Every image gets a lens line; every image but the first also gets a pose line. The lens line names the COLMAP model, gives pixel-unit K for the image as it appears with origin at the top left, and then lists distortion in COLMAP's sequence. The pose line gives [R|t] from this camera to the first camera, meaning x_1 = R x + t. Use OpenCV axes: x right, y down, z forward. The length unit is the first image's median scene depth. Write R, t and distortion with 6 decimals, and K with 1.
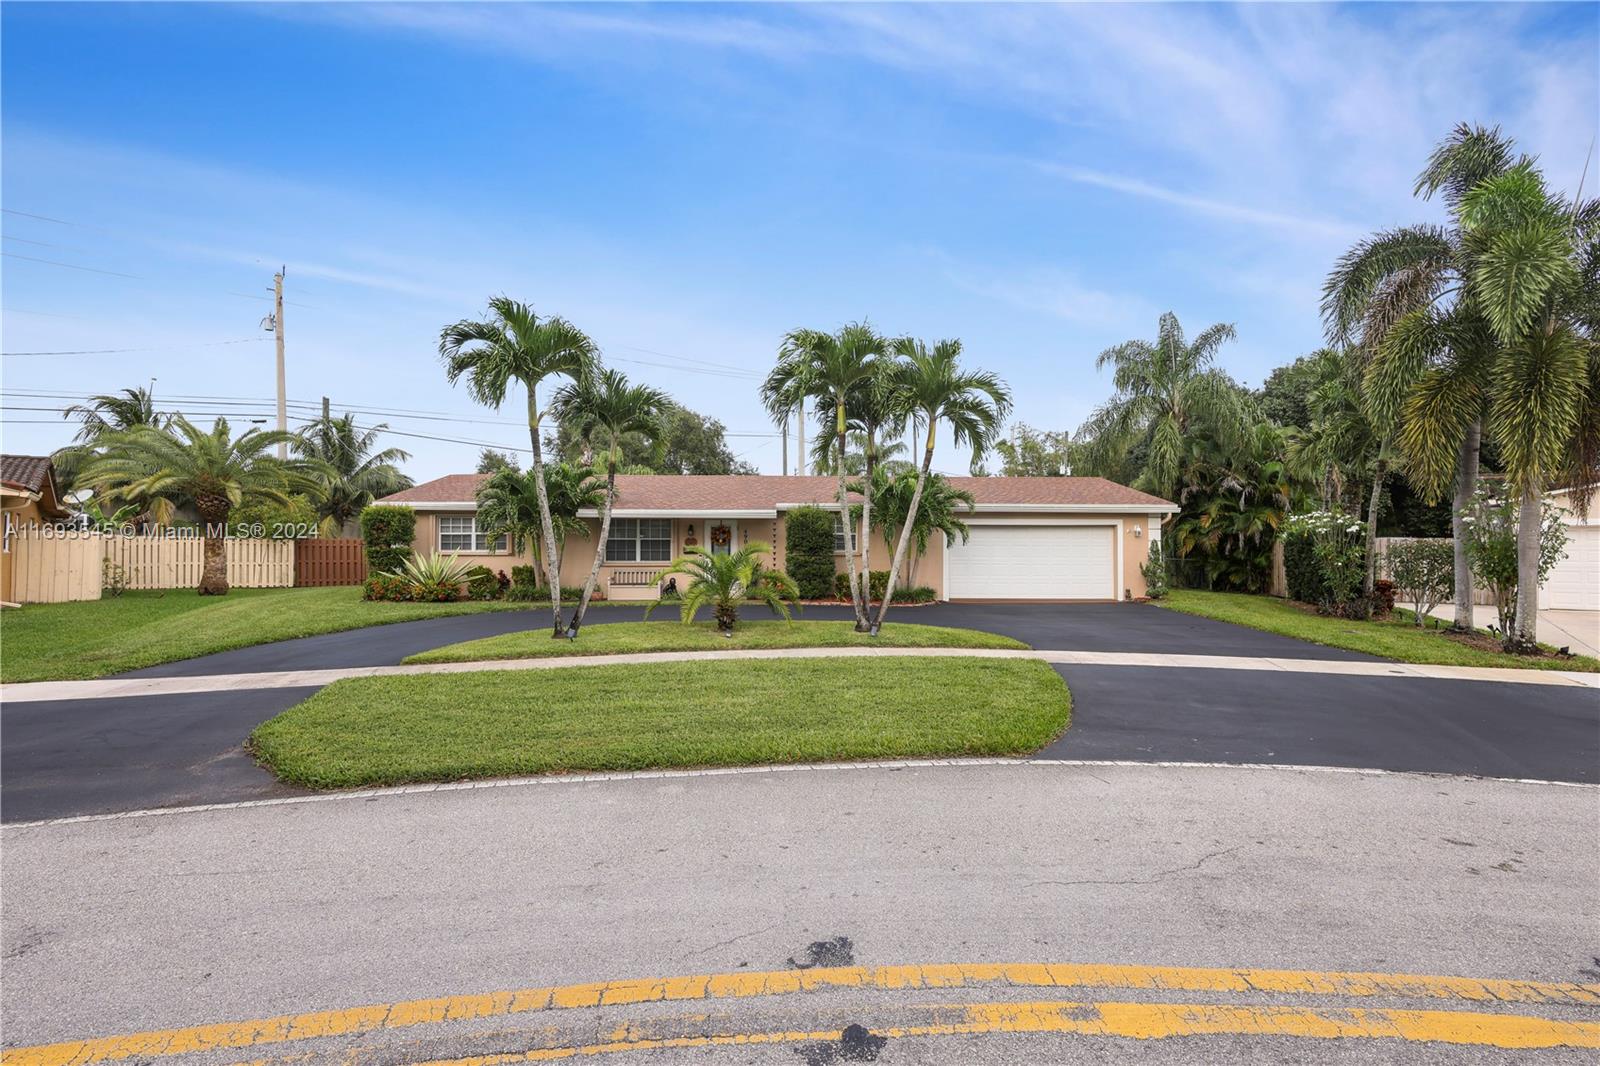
lens RADIAL K [[700.1, 0, 805.9], [0, 700.1, 535.4], [0, 0, 1]] dist [0.001961, -0.000800]
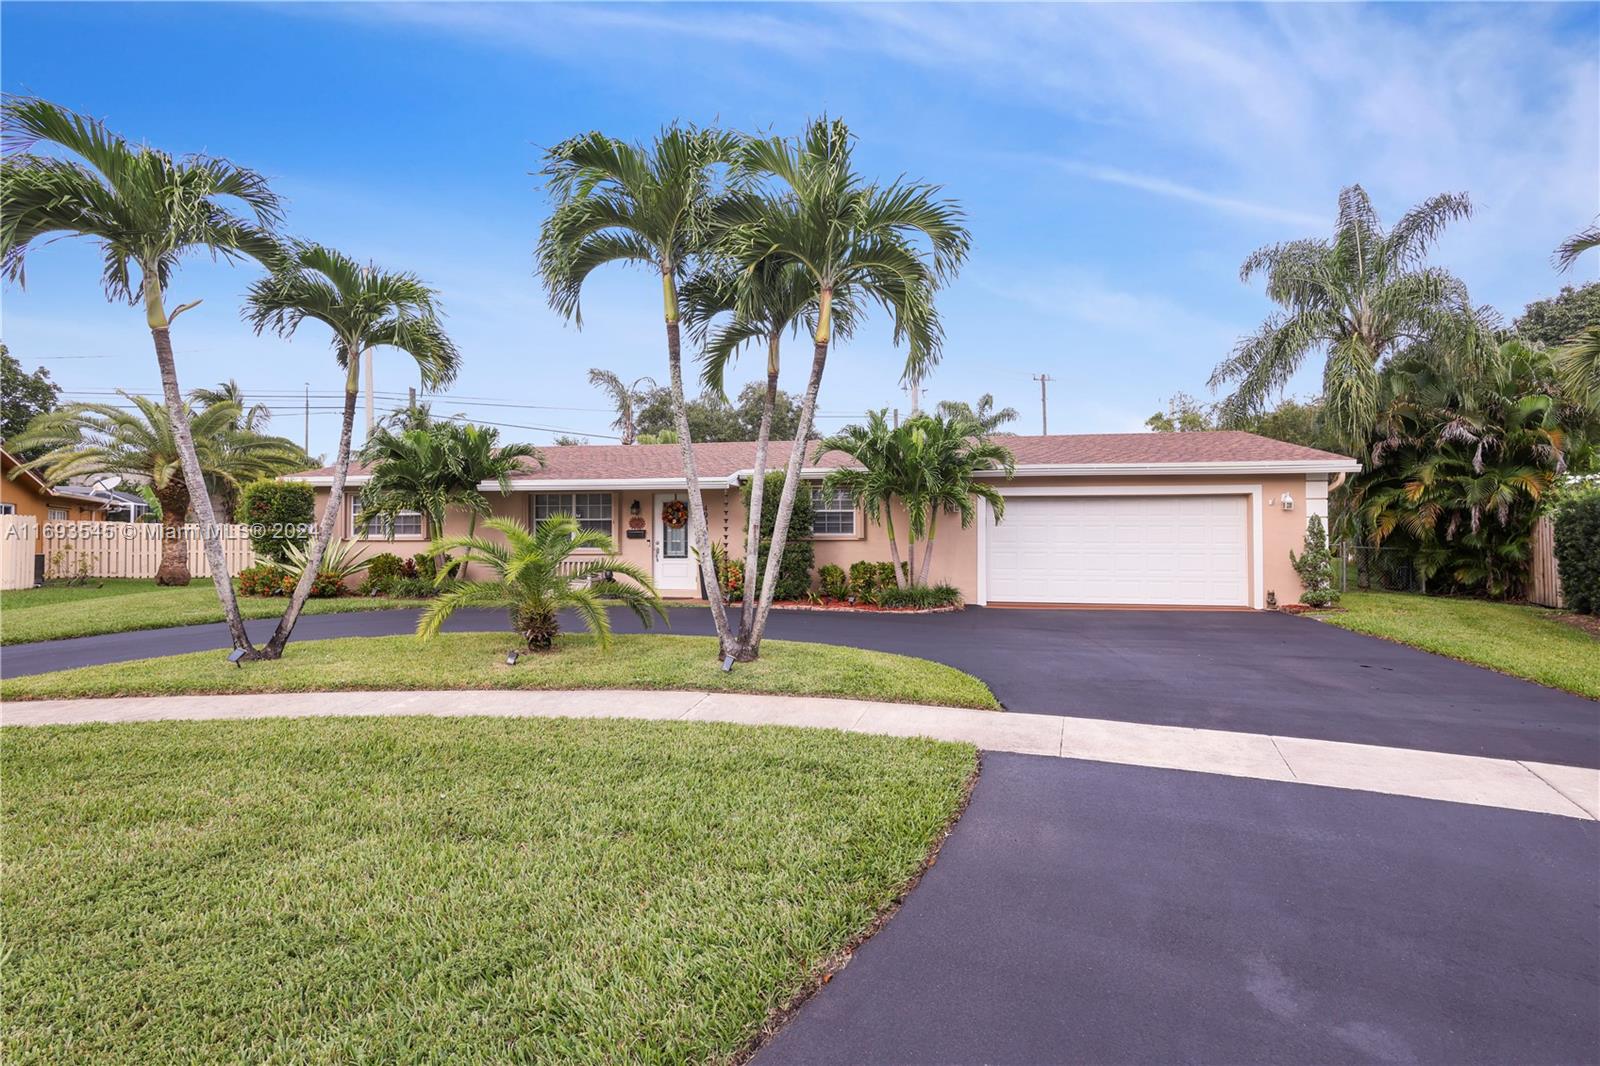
lens RADIAL K [[700.1, 0, 816.3], [0, 700.1, 533.5], [0, 0, 1]] dist [0.001961, -0.000800]
pose [[0.979668, -0.003814, -0.200589, 0.187066], [0.005263, 0.999964, 0.006687, 0.017136], [0.200556, -0.007606, 0.979653, 0.293392]]
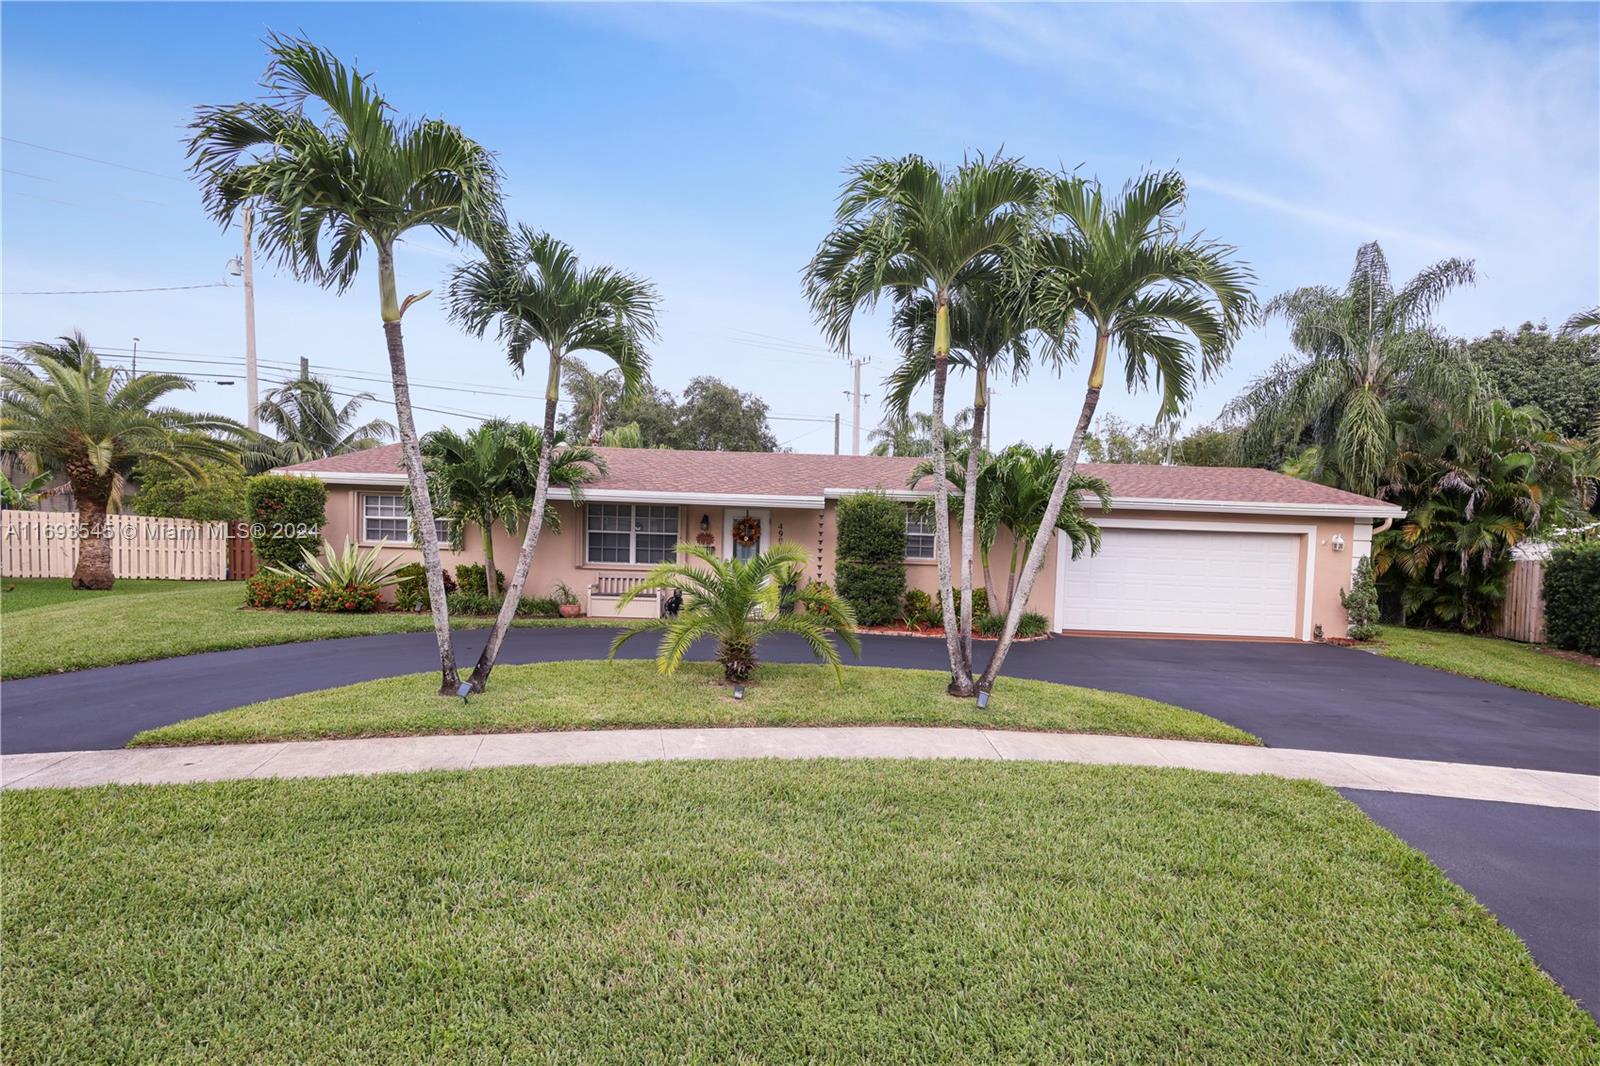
lens RADIAL K [[741.6, 0, 819.1], [0, 741.6, 578.0], [0, 0, 1]] dist [-0.001008, 0.001492]
pose [[0.998335, 0.033437, -0.047003, -0.009668], [-0.030720, 0.997879, 0.057392, 0.002073], [0.048822, -0.055852, 0.997245, 0.247028]]
